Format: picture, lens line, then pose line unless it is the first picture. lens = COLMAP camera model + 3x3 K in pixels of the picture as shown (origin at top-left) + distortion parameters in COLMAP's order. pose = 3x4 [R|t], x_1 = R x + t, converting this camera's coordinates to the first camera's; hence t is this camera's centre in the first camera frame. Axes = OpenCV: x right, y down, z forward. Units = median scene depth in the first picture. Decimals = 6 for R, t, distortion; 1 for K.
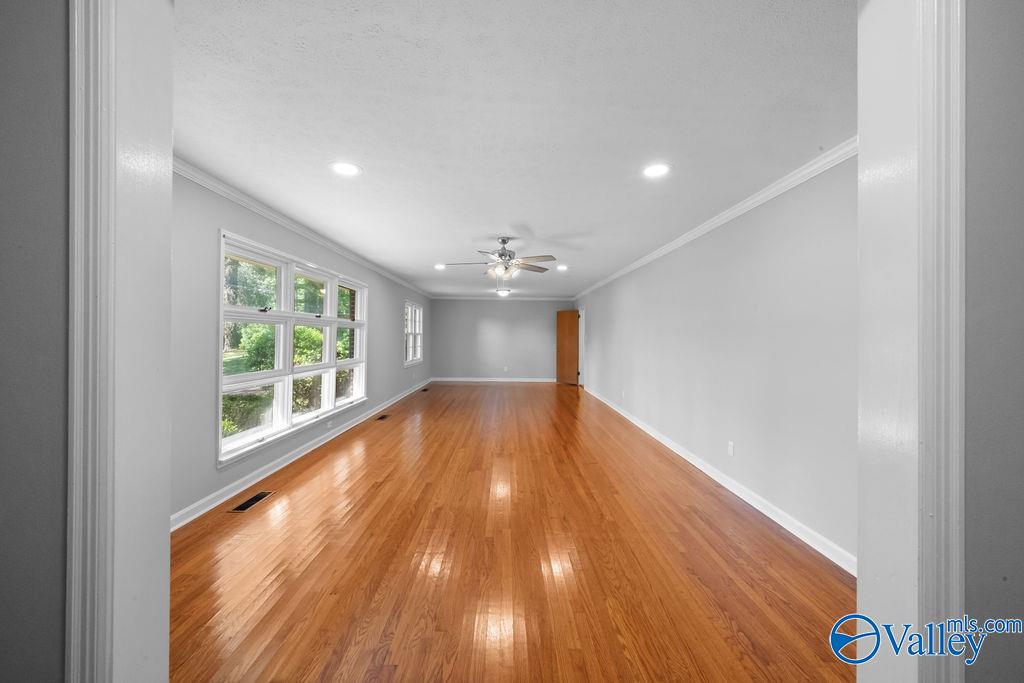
lens RADIAL K [[403.7, 0, 514.2], [0, 403.7, 337.8], [0, 0, 1]] dist [-0.002348, 0.000424]
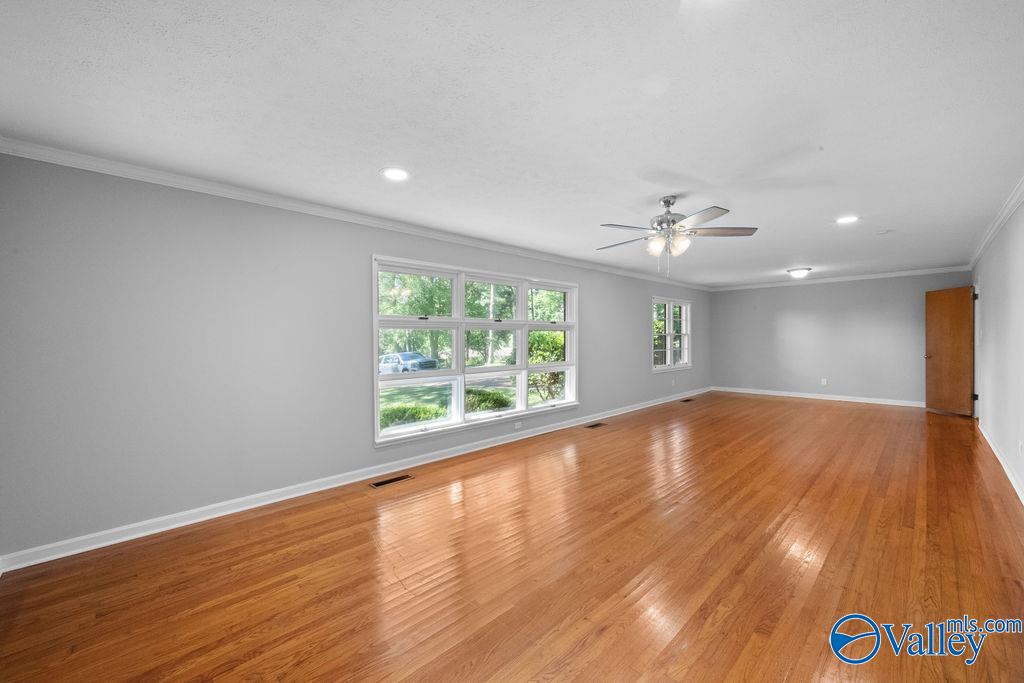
lens RADIAL K [[403.7, 0, 507.4], [0, 403.7, 348.9], [0, 0, 1]] dist [-0.002348, 0.000424]
pose [[0.680593, 0.003448, -0.732654, 0.241310], [0.013725, 0.999753, 0.017454, 0.001514], [0.732533, -0.021934, 0.680378, 0.242752]]
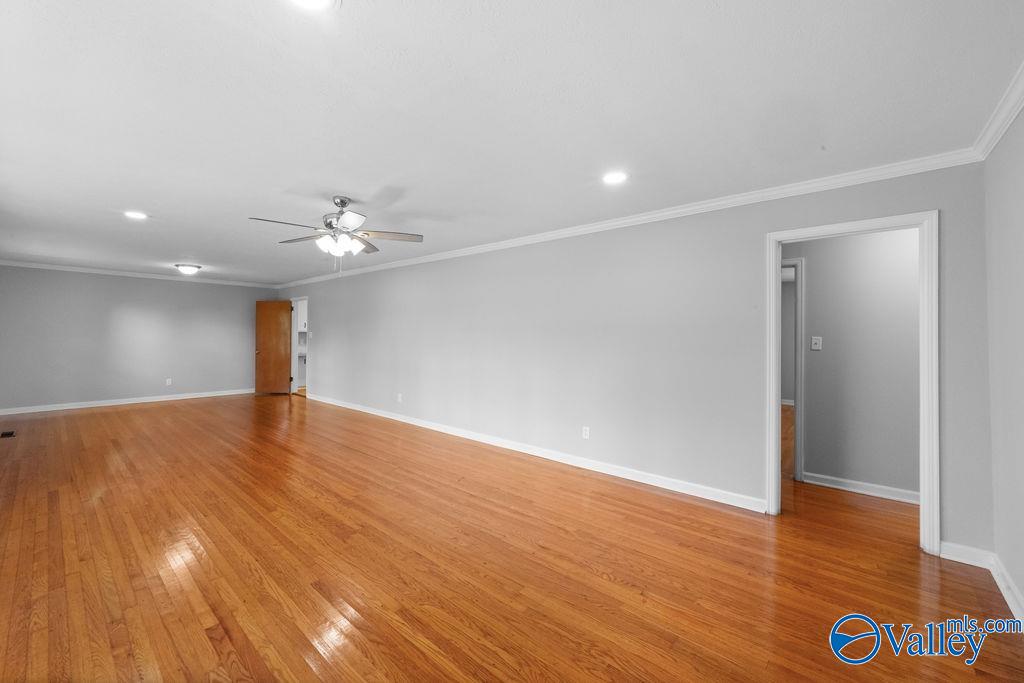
lens RADIAL K [[403.7, 0, 510.8], [0, 403.7, 337.5], [0, 0, 1]] dist [-0.002348, 0.000424]
pose [[0.668571, -0.008551, 0.743599, -0.285486], [0.001271, 0.999946, 0.010356, -0.006895], [-0.743647, -0.005979, 0.668545, 0.239504]]
